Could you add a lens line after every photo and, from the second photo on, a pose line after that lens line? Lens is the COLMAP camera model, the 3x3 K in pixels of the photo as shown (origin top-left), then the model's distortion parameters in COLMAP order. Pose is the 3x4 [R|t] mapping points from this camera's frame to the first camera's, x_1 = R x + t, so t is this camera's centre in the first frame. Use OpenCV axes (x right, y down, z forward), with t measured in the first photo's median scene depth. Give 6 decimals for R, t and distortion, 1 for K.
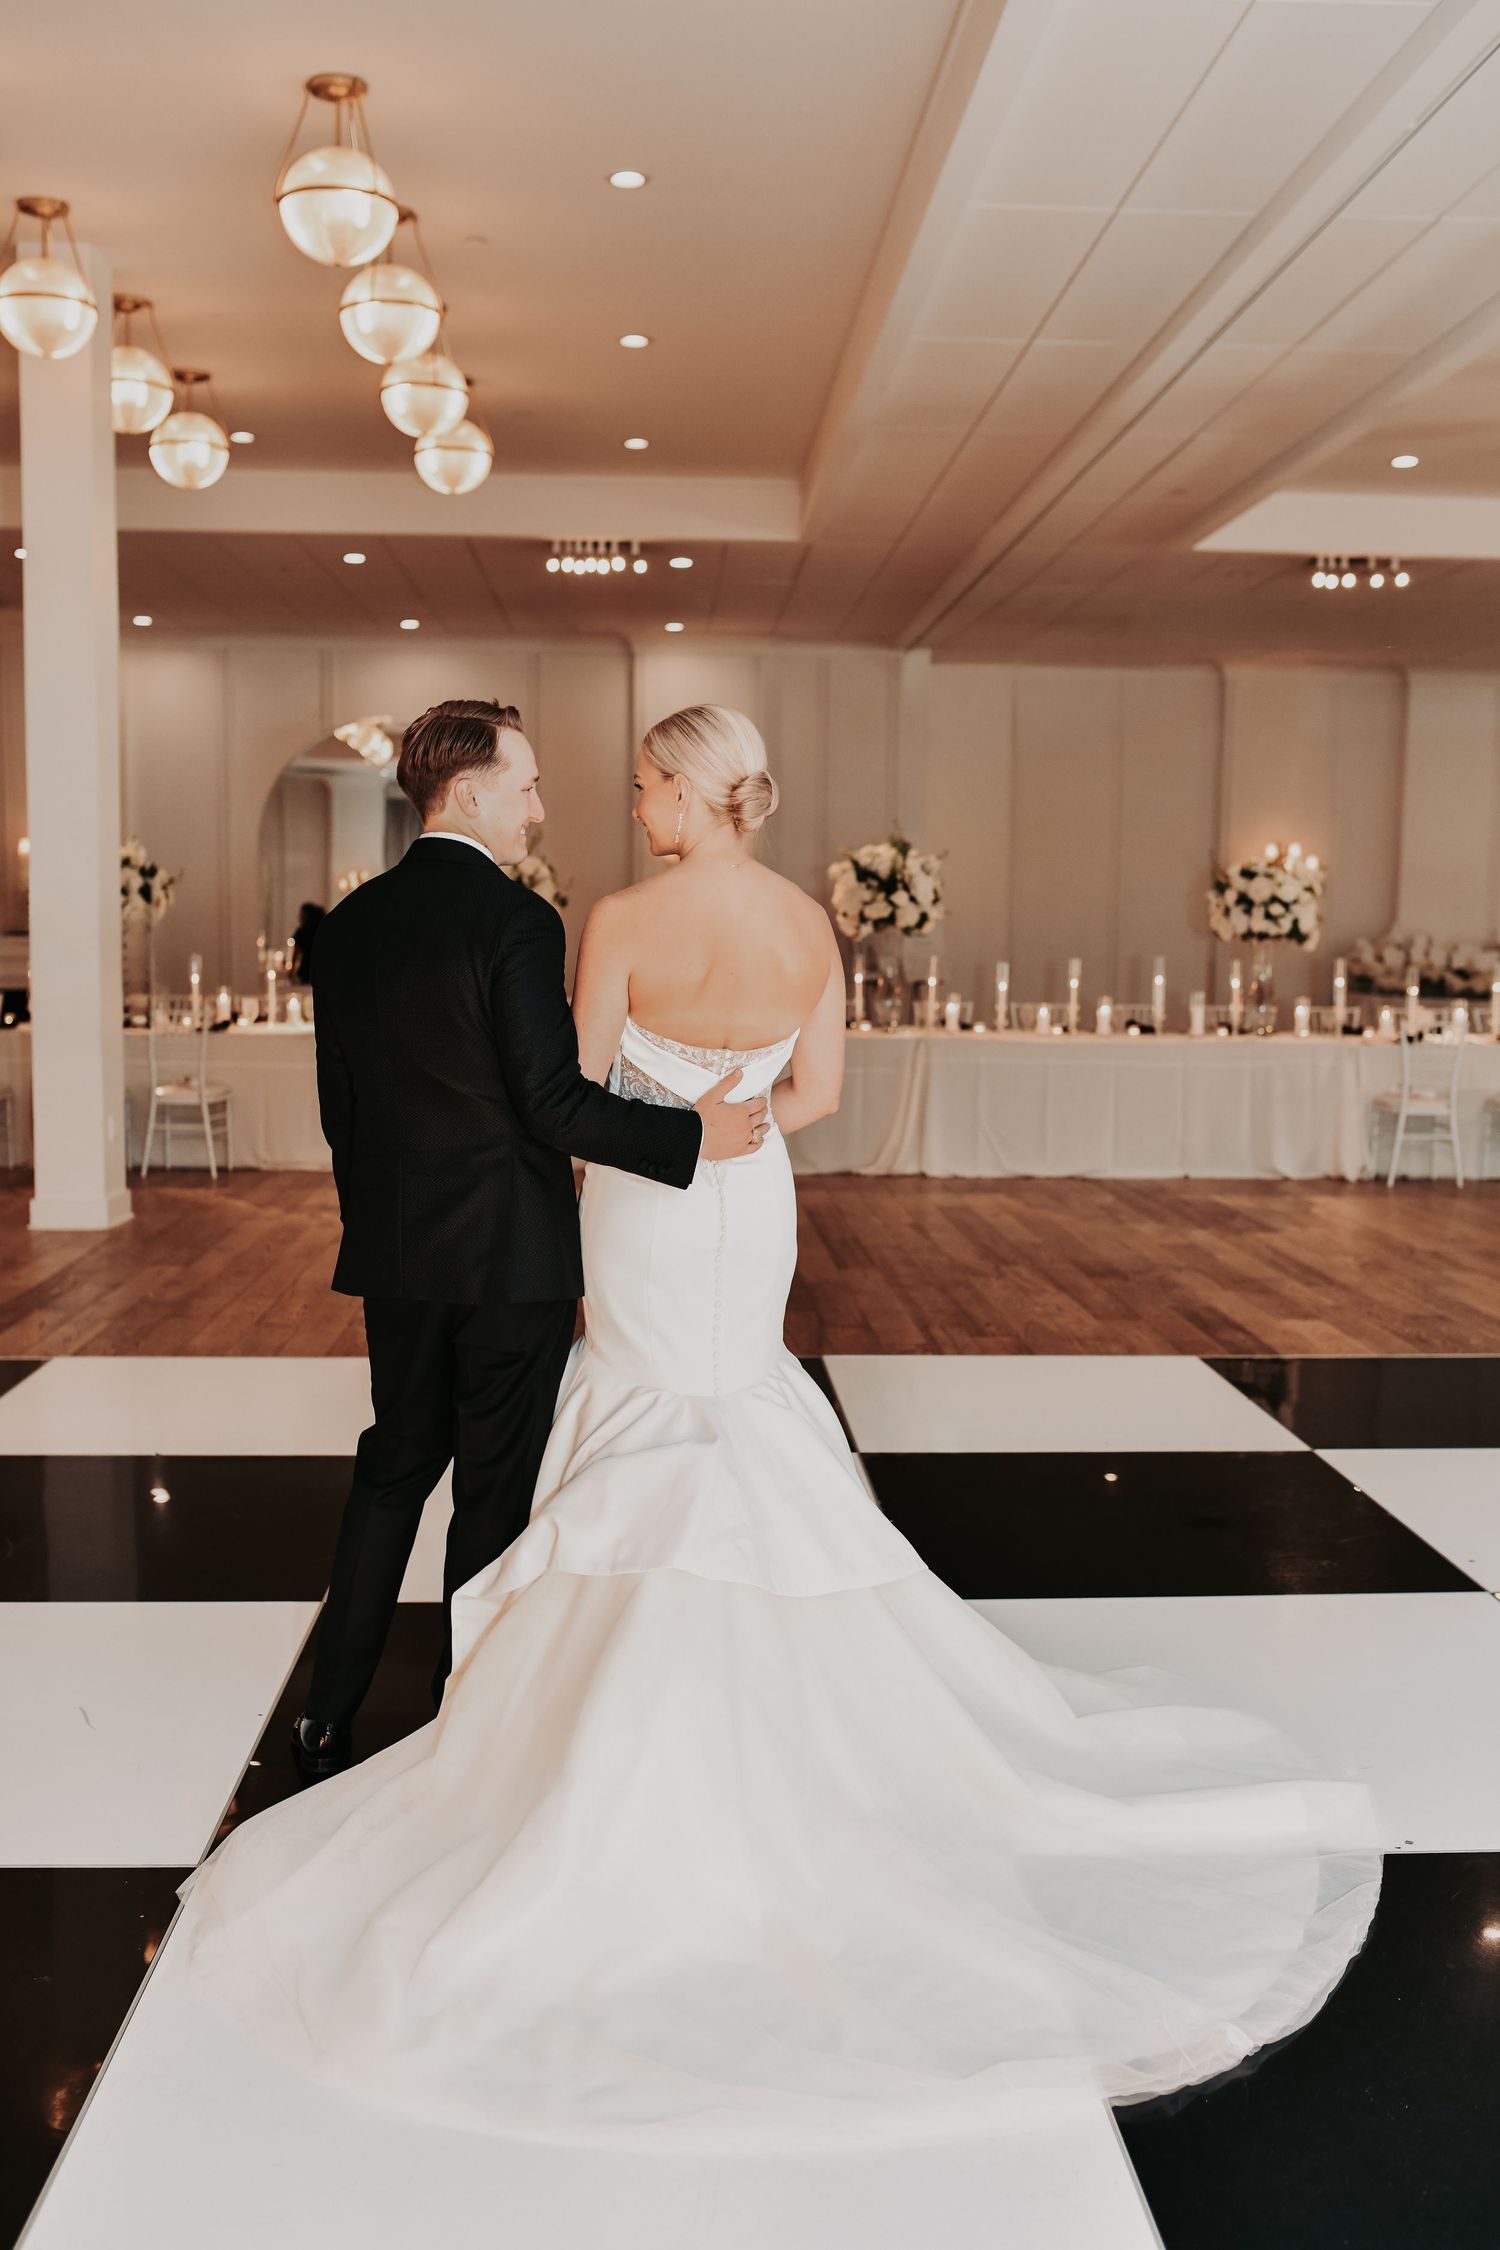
lens RADIAL K [[2150.9, 0, 742.0], [0, 2150.9, 1142.7], [0, 0, 1]] dist [-0.079670, 0.102231]
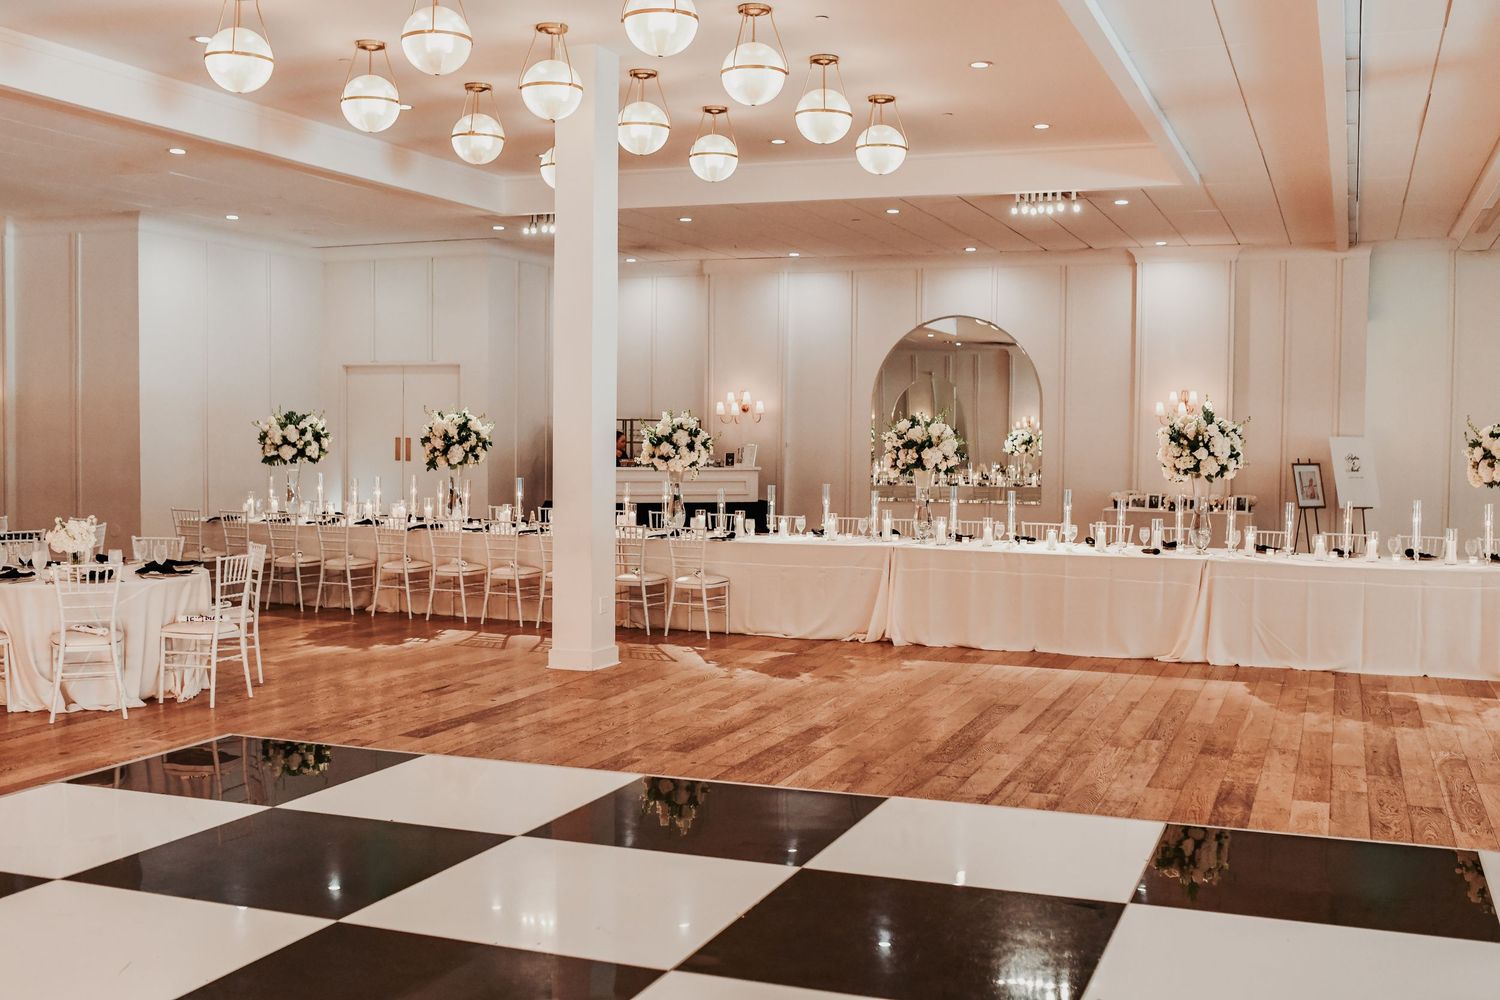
lens RADIAL K [[1575.2, 0, 750.0], [0, 1575.2, 500.0], [0, 0, 1]] dist [-0.087664, 0.127622]
pose [[0.914998, 0.016102, -0.403137, 0.206690], [-0.041991, 0.997577, -0.055463, -0.019213], [0.401267, 0.067677, 0.913458, 0.001713]]
